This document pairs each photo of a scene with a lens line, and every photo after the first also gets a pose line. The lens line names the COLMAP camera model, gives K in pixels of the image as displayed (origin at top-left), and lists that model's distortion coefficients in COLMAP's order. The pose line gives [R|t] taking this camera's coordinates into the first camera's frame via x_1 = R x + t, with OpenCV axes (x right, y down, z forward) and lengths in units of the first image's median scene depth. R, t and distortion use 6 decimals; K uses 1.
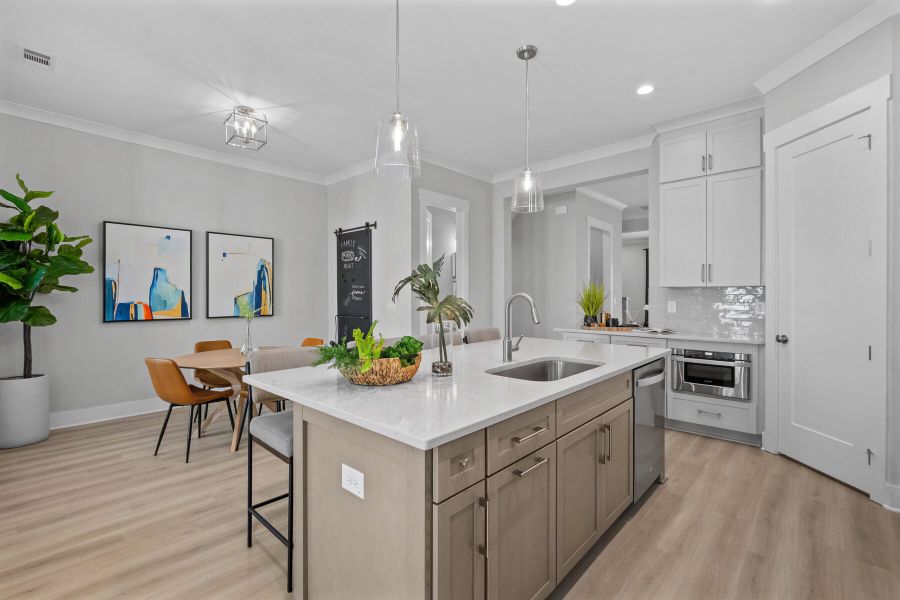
lens RADIAL K [[402.5, 0, 435.1], [0, 402.5, 299.7], [0, 0, 1]] dist [0.002157, -0.003086]
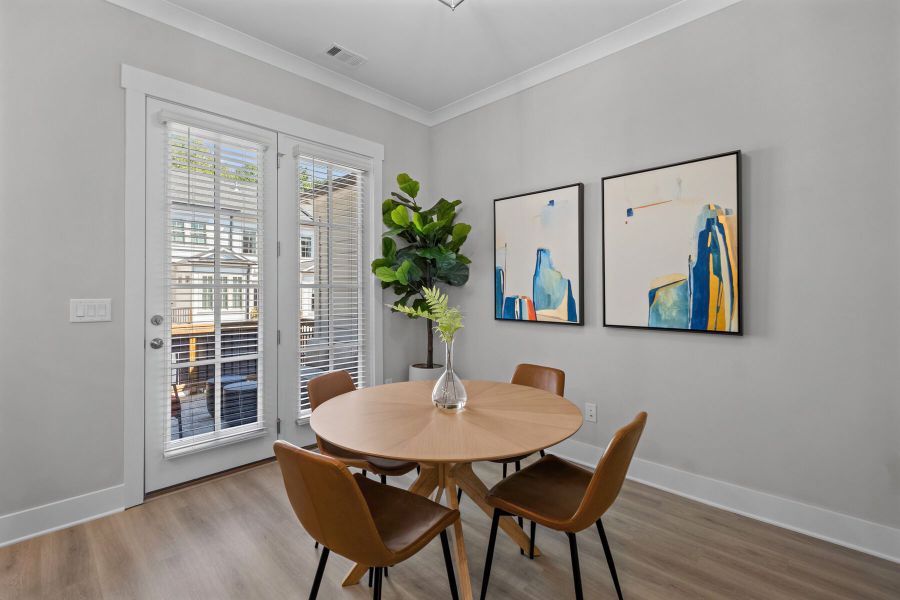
lens RADIAL K [[402.5, 0, 452.4], [0, 402.5, 285.8], [0, 0, 1]] dist [0.002157, -0.003086]
pose [[0.000221, -0.008605, -0.999963, 0.019276], [-0.010439, 0.999908, -0.008606, -0.005942], [0.999945, 0.010440, 0.000131, 0.844013]]
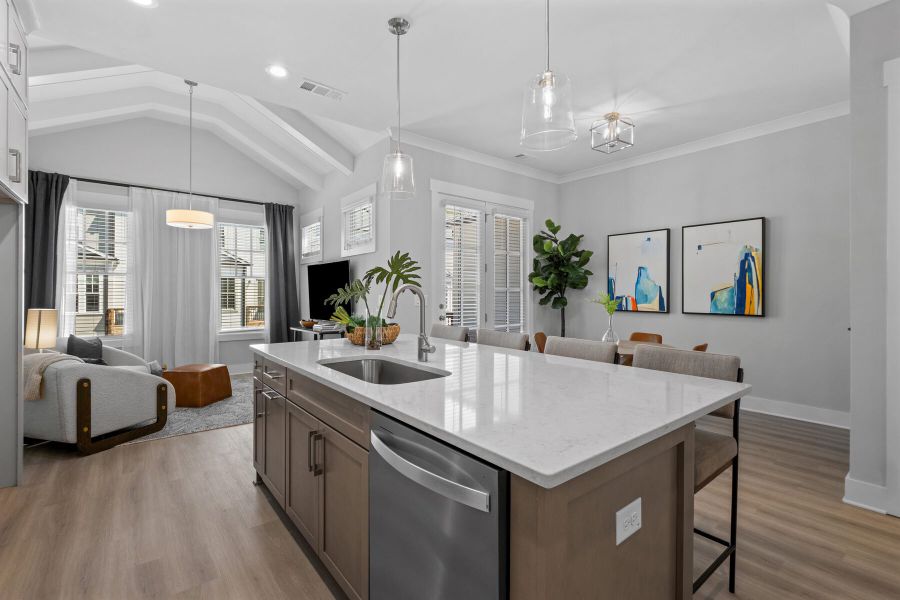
lens RADIAL K [[402.5, 0, 448.5], [0, 402.5, 294.0], [0, 0, 1]] dist [0.002157, -0.003086]
pose [[-0.137812, 0.005657, -0.990442, 0.543765], [-0.014662, 0.999862, 0.007751, -0.001424], [0.990350, 0.015590, -0.137710, 0.608561]]
